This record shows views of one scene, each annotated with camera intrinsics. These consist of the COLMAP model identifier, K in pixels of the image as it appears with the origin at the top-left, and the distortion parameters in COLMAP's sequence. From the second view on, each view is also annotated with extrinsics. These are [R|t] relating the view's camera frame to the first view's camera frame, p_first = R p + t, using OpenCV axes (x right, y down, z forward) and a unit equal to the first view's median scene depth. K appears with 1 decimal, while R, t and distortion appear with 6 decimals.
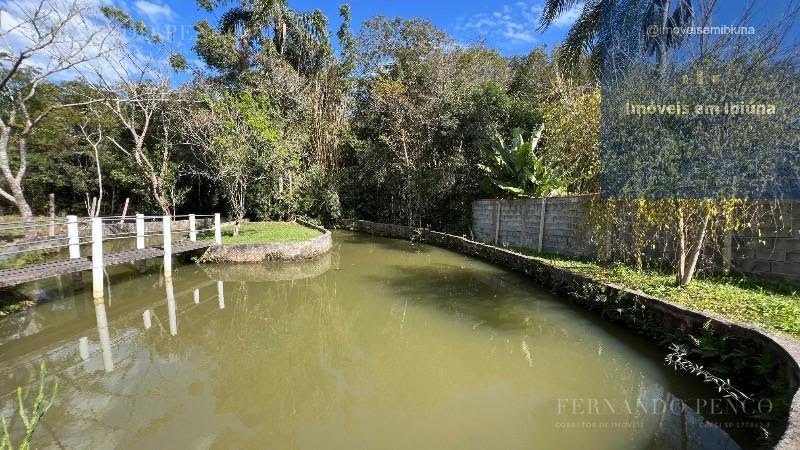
lens RADIAL K [[320.7, 0, 401.7], [0, 320.7, 224.3], [0, 0, 1]] dist [-0.002574, 0.001323]
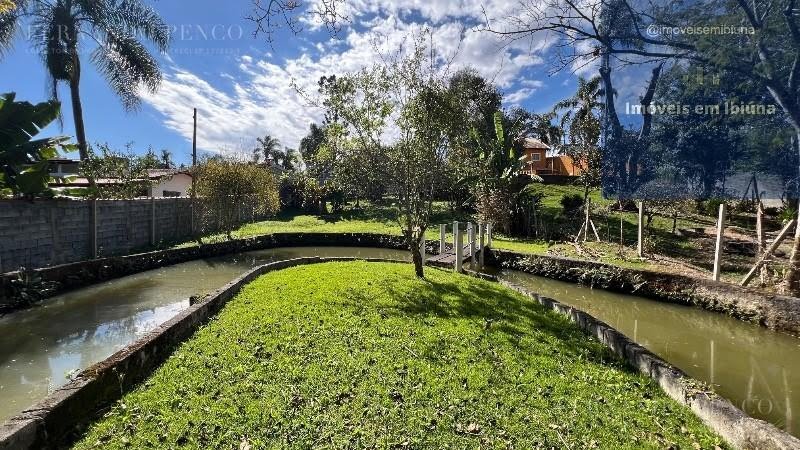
lens RADIAL K [[320.7, 0, 400.5], [0, 320.7, 227.6], [0, 0, 1]] dist [-0.002574, 0.001323]
pose [[-0.957449, -0.036932, 0.286231, -0.537464], [0.000209, 0.991689, 0.128655, -0.096532], [-0.288604, 0.123240, -0.949484, 1.270940]]
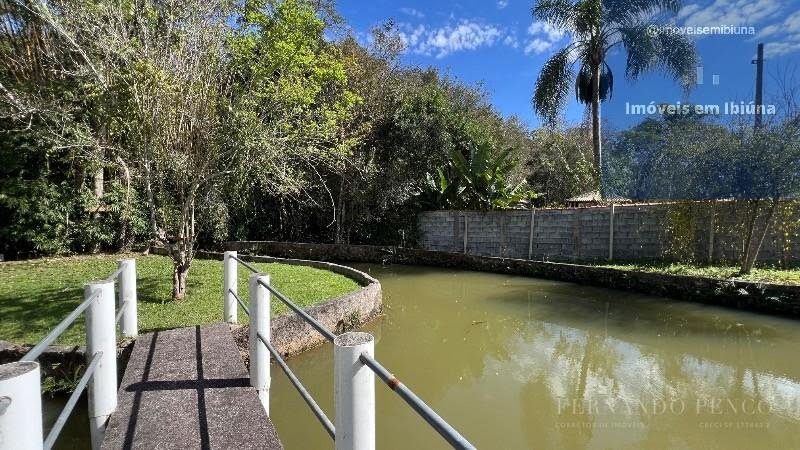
lens RADIAL K [[320.7, 0, 401.2], [0, 320.7, 224.8], [0, 0, 1]] dist [-0.002574, 0.001323]
pose [[0.740669, -0.034603, 0.670978, -0.481633], [0.050311, 0.998725, -0.004032, -0.038840], [-0.669984, 0.036744, 0.741466, 0.381314]]
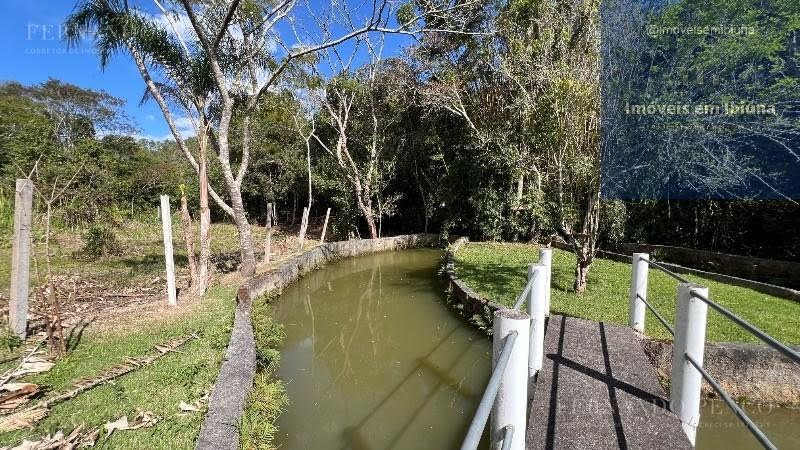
lens RADIAL K [[320.7, 0, 400.1], [0, 320.7, 225.0], [0, 0, 1]] dist [-0.002574, 0.001323]
pose [[0.937291, 0.019215, -0.348018, -0.498277], [-0.026664, 0.999506, -0.016628, -0.037254], [0.347527, 0.024865, 0.937340, 0.381515]]
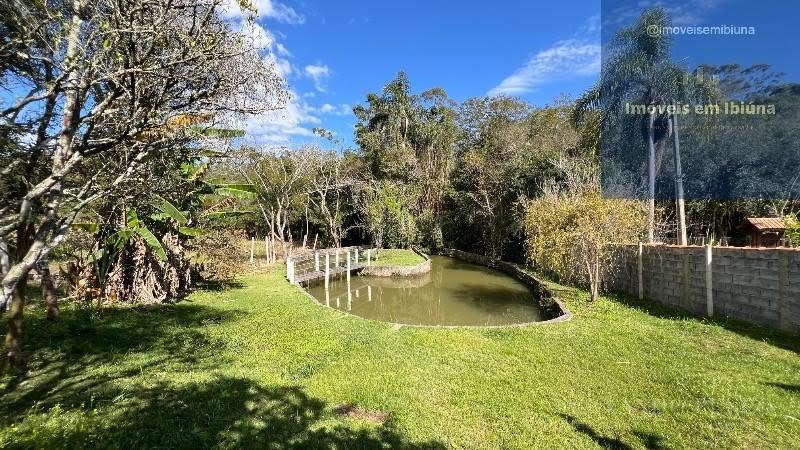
lens RADIAL K [[320.7, 0, 406.2], [0, 320.7, 221.4], [0, 0, 1]] dist [-0.002574, 0.001323]
pose [[0.933607, -0.007513, -0.358219, 0.210264], [-0.015728, 0.997957, -0.061922, -0.059372], [0.357952, 0.063445, 0.931582, -0.473973]]
